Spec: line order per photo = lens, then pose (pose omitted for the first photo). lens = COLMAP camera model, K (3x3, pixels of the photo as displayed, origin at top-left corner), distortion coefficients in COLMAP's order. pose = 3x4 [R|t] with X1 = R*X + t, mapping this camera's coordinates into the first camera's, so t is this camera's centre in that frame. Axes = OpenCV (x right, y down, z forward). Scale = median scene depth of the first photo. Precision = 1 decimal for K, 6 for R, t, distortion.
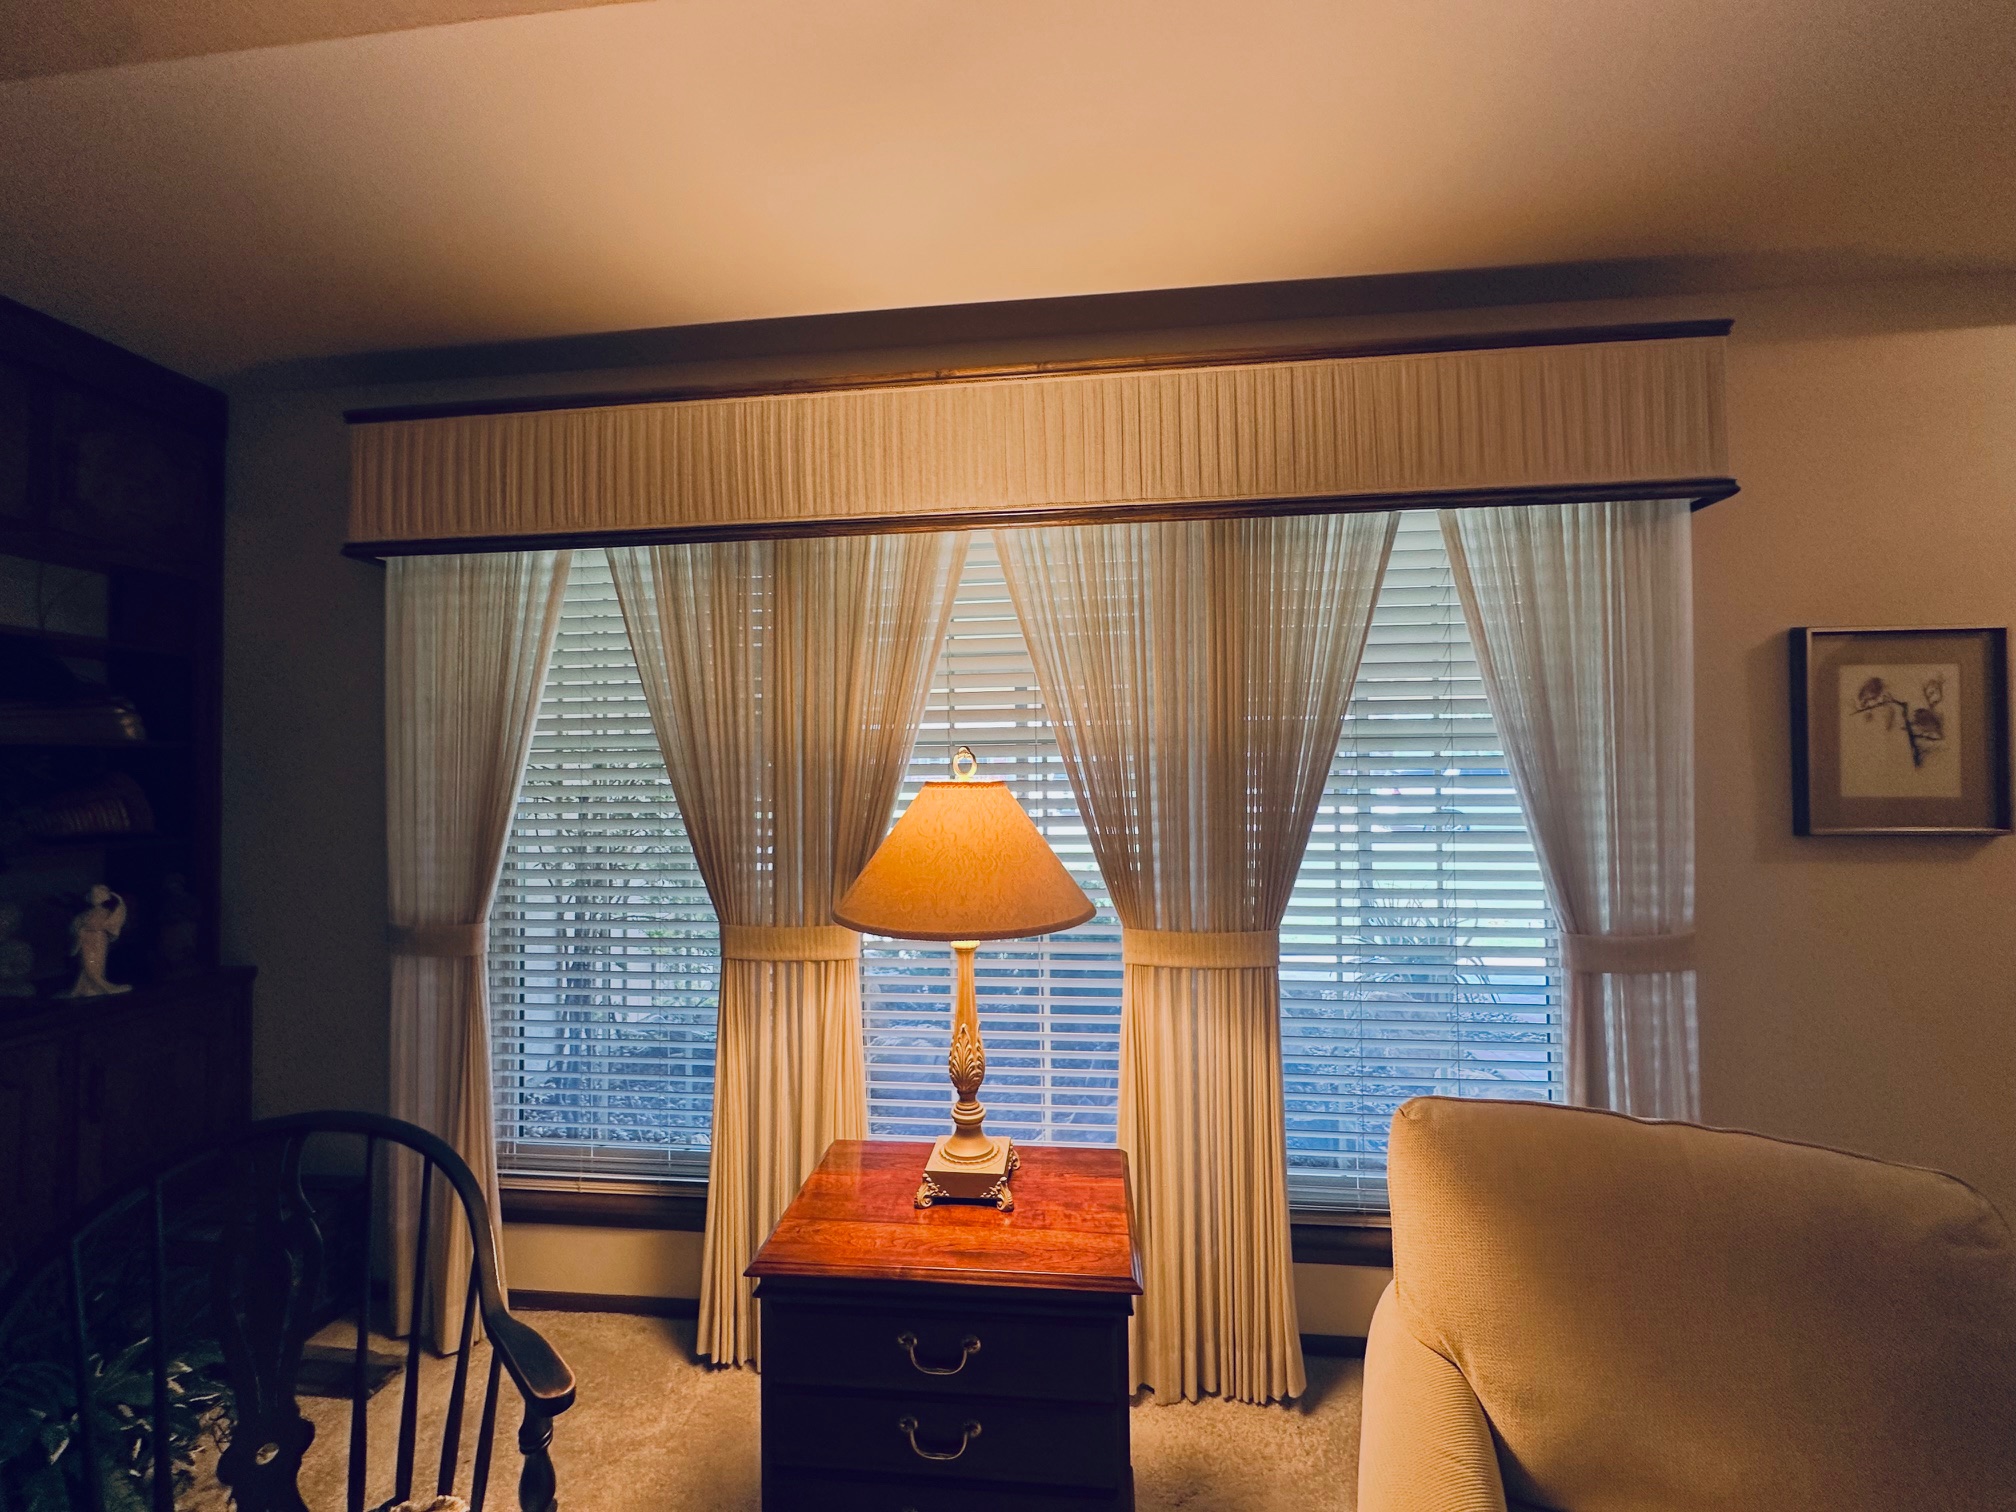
lens RADIAL K [[803.7, 0, 1013.1], [0, 803.7, 751.1], [0, 0, 1]] dist [-0.004027, -0.000126]
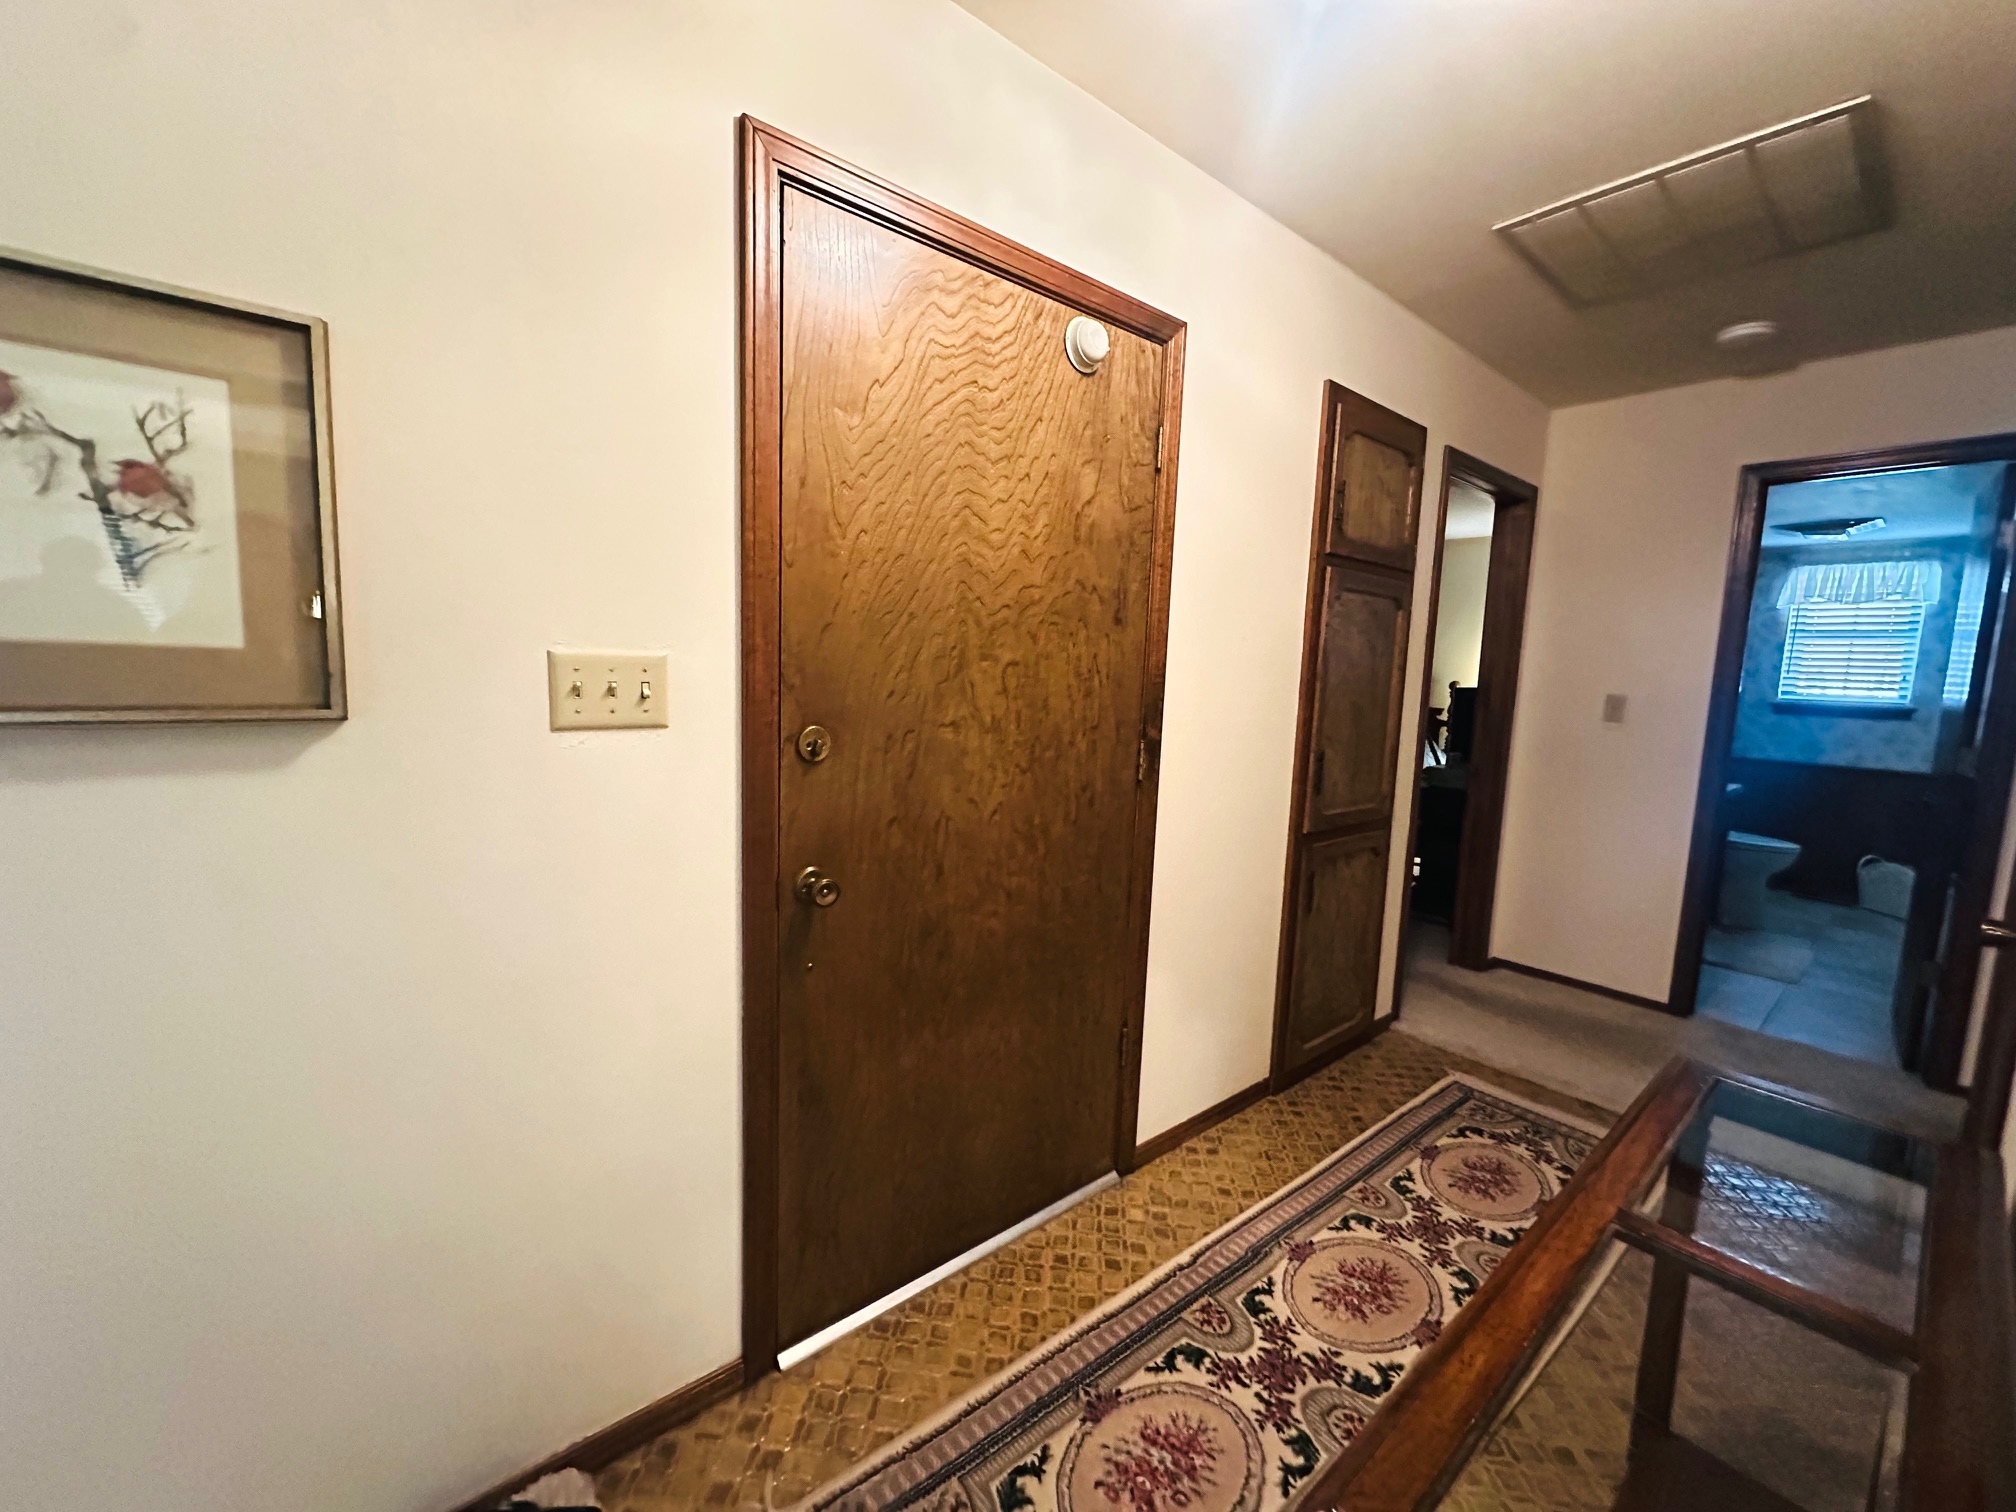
lens RADIAL K [[803.7, 0, 1013.1], [0, 803.7, 751.1], [0, 0, 1]] dist [-0.004027, -0.000126]
pose [[0.693188, -0.050588, 0.718979, 1.148286], [-0.067450, 0.988603, 0.134590, 0.020128], [-0.717593, -0.141792, 0.681876, 0.264341]]
